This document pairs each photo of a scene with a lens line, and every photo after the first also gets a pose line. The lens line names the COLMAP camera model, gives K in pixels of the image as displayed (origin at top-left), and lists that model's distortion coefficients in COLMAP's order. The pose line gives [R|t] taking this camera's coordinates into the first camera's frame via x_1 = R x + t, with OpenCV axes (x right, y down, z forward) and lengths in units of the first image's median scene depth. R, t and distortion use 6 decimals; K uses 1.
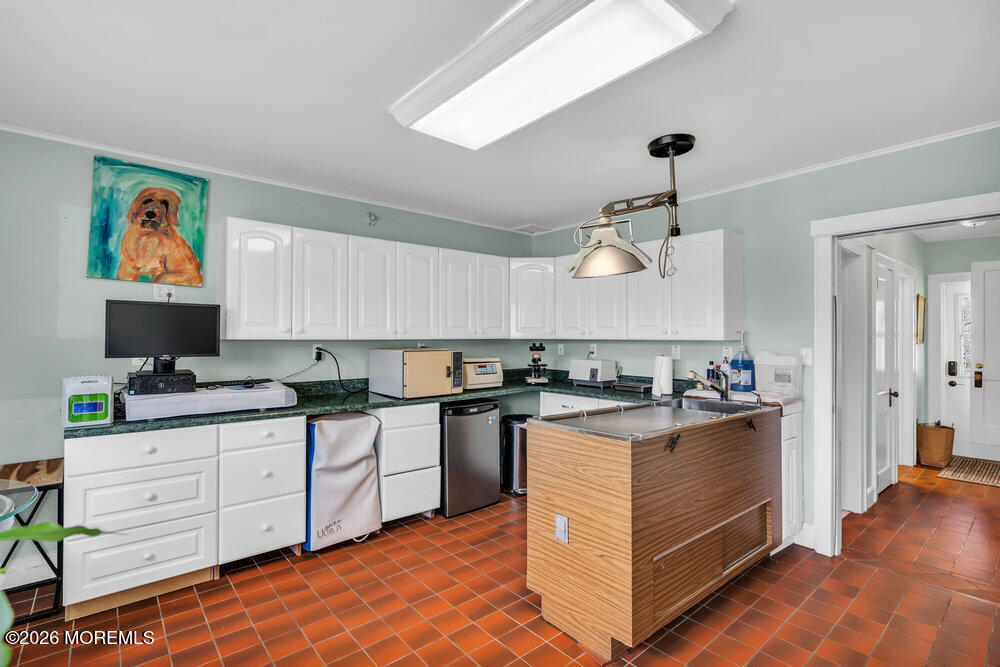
lens RADIAL K [[474.5, 0, 494.1], [0, 474.5, 335.4], [0, 0, 1]] dist [0.000752, 0.000116]
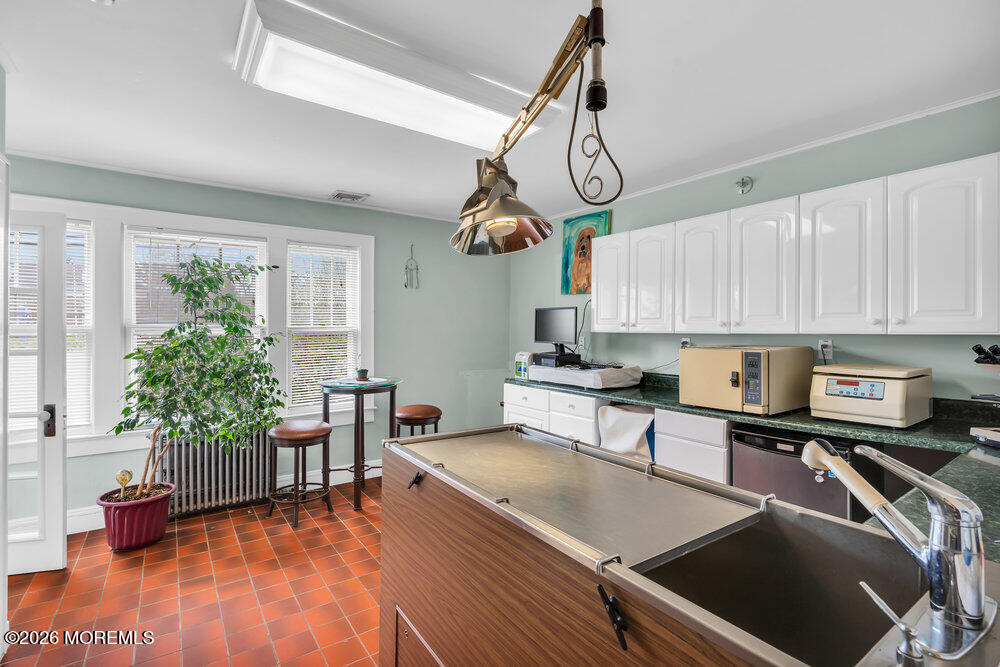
lens RADIAL K [[474.5, 0, 494.5], [0, 474.5, 330.9], [0, 0, 1]] dist [0.000752, 0.000116]
pose [[-0.082256, 0.003473, -0.996605, 0.640527], [0.004467, 0.999985, 0.003116, -0.000460], [0.996601, -0.004195, -0.082271, 0.695113]]
